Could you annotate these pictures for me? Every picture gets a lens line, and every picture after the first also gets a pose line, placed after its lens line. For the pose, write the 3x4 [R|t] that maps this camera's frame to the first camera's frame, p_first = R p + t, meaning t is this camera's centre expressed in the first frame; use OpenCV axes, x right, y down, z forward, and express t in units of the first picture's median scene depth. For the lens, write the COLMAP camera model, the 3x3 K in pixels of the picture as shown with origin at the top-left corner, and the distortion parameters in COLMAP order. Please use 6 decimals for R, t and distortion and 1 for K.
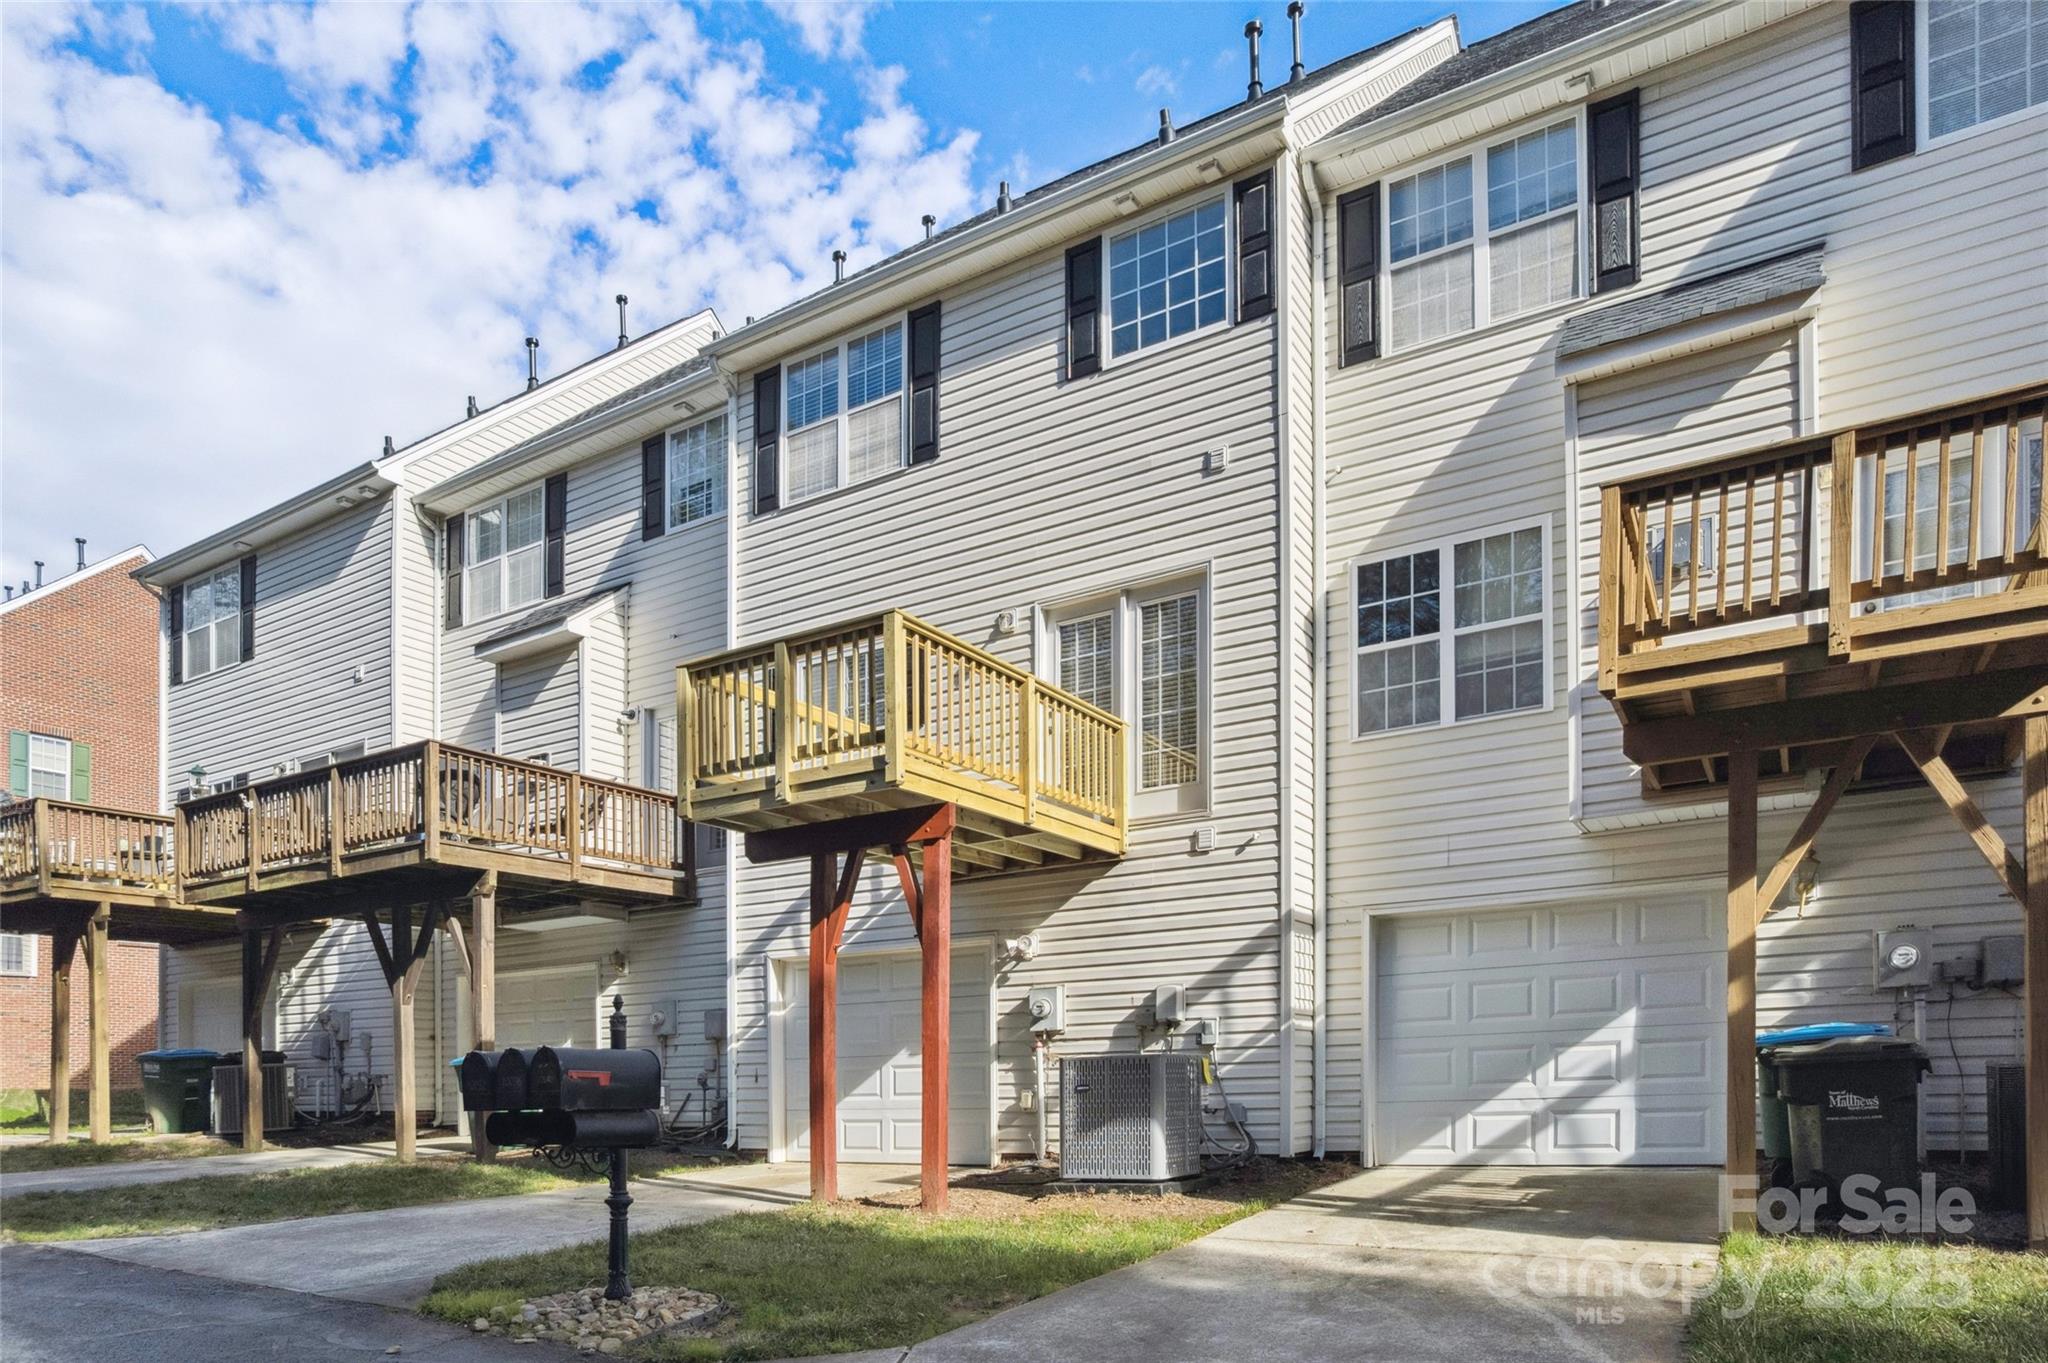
lens RADIAL K [[1287.5, 0, 1126.5], [0, 1287.5, 779.6], [0, 0, 1]] dist [-0.061992, 0.061952]
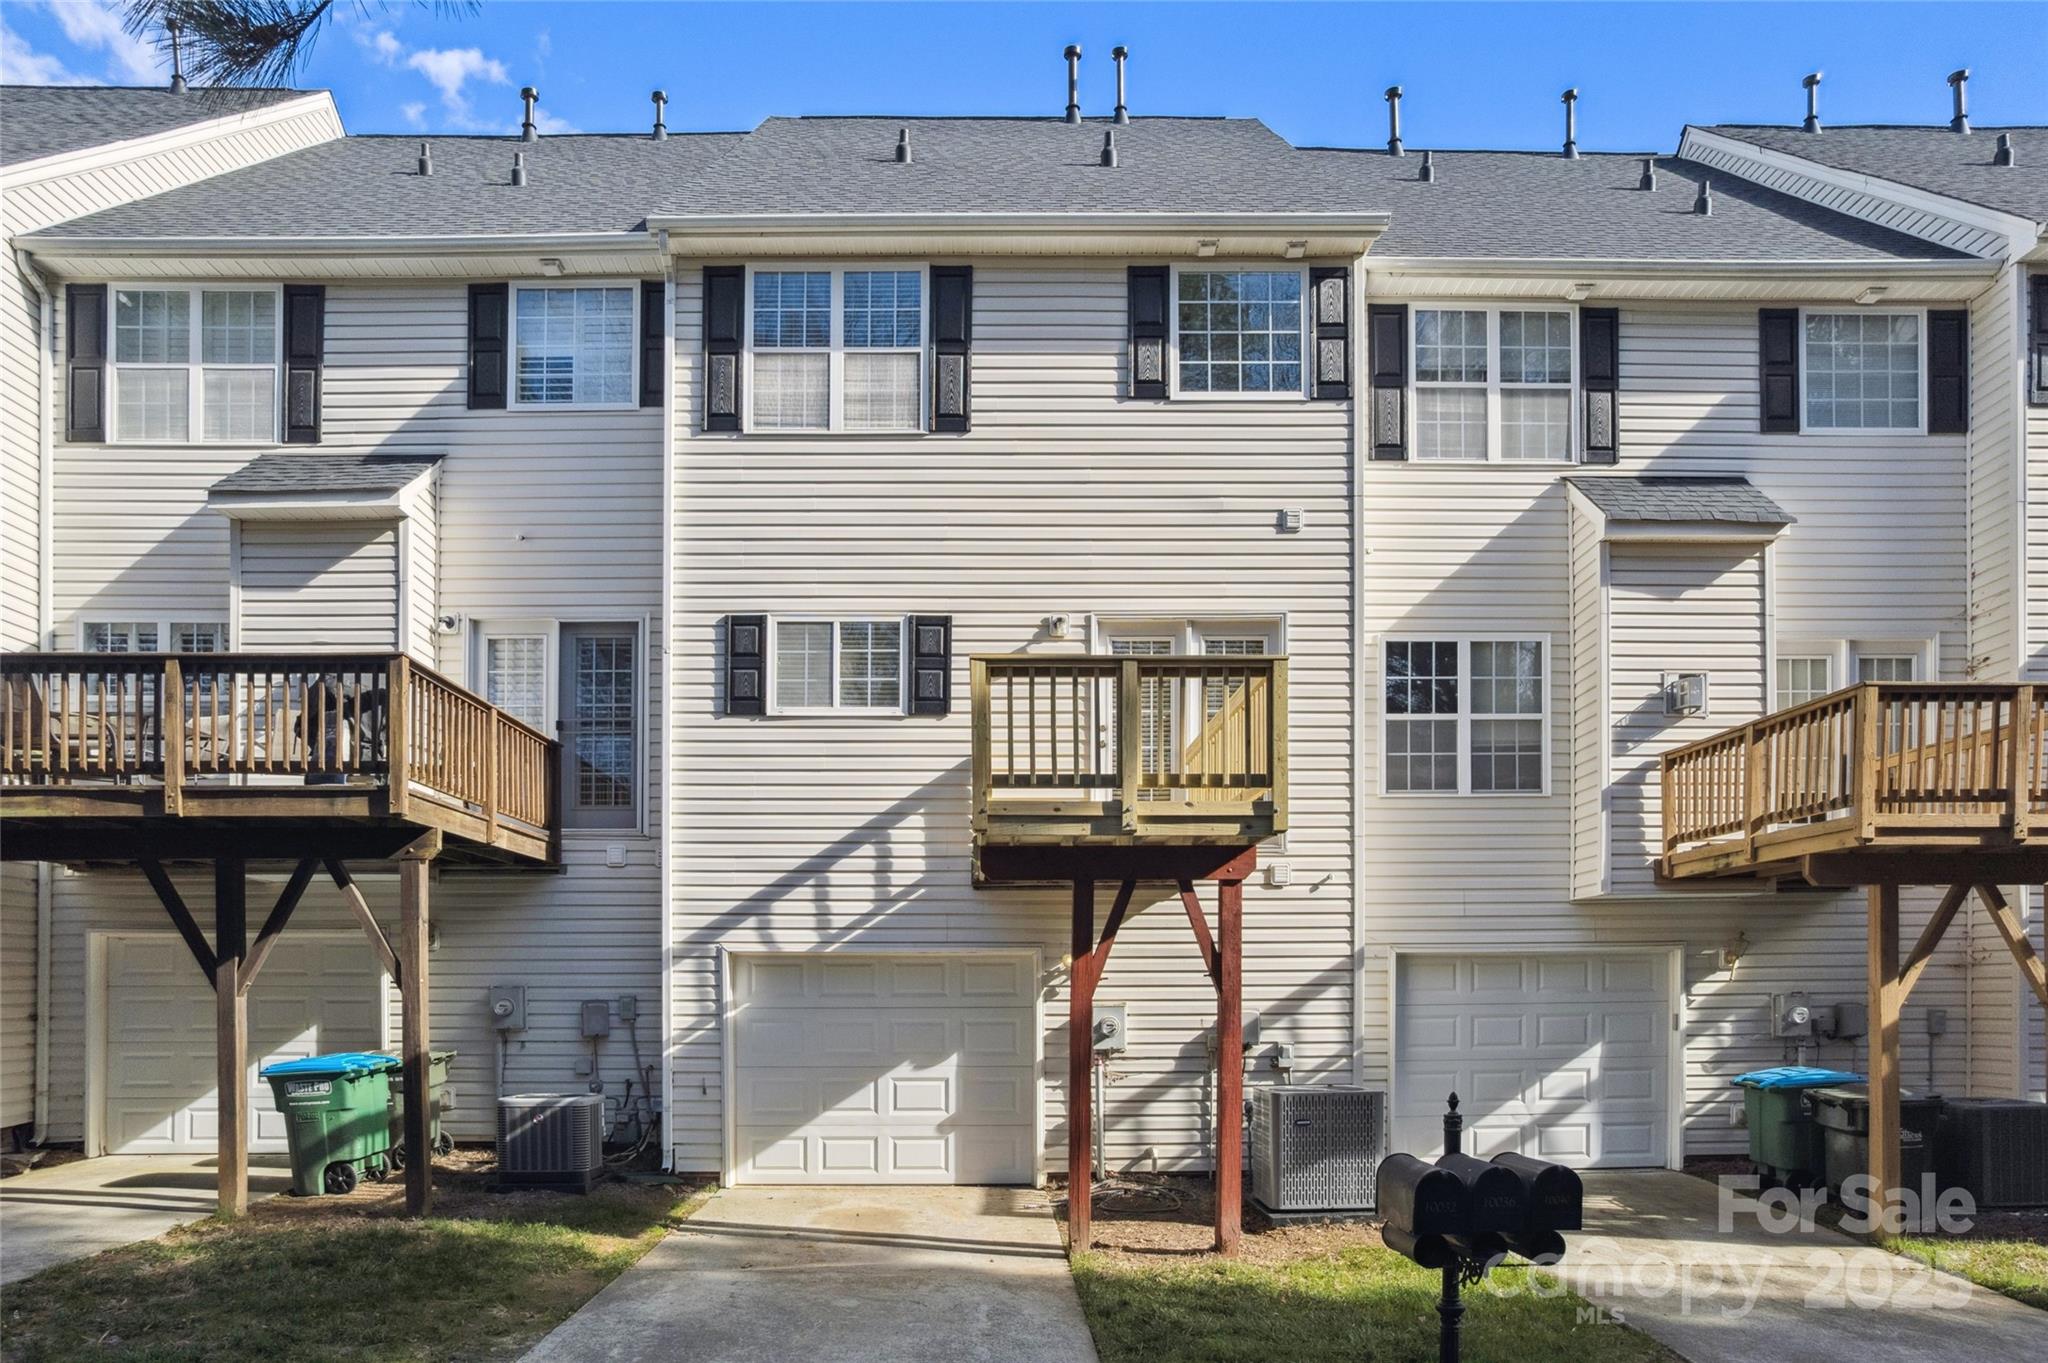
lens RADIAL K [[1255.5, 0, 1052.5], [0, 1255.5, 720.7], [0, 0, 1]] dist [-0.061287, 0.053086]
pose [[0.857827, 0.132610, 0.496535, -0.612563], [-0.133537, 0.990467, -0.033823, -0.019423], [-0.496287, -0.037292, 0.867357, 0.181647]]
